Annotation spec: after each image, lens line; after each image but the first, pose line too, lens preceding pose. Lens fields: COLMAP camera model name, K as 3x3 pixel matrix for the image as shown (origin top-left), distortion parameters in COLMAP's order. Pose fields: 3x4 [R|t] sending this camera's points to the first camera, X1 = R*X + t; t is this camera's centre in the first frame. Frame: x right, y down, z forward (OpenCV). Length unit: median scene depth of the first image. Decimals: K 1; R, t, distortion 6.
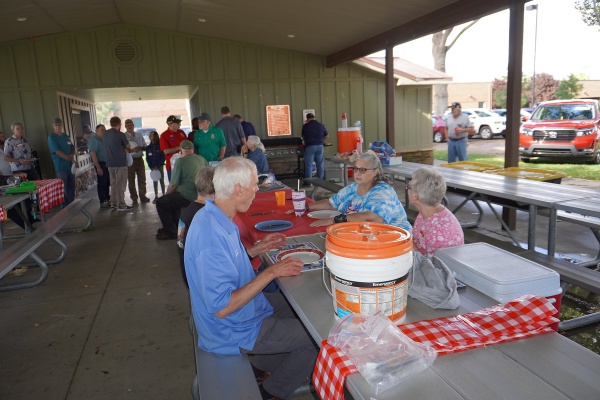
lens RADIAL K [[433.4, 0, 300.0], [0, 433.4, 200.0], [0, 0, 1]] dist [-0.107329, 0.000154]
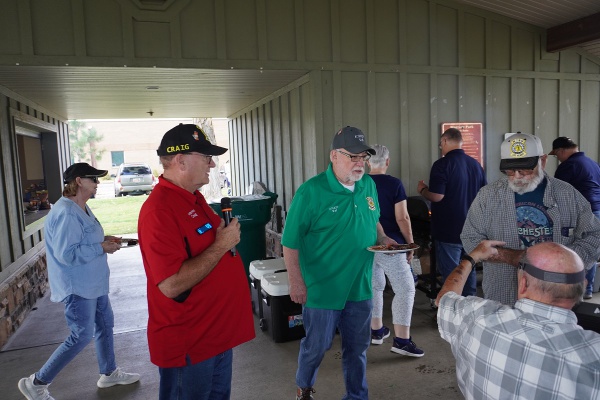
lens RADIAL K [[435.6, 0, 300.0], [0, 435.6, 200.0], [0, 0, 1]] dist [-0.031322, 0.002141]
pose [[0.998834, 0.002420, 0.048221, -0.254405], [0.001693, 0.996373, -0.085075, -0.089509], [-0.048252, 0.085058, 0.995207, 0.519571]]
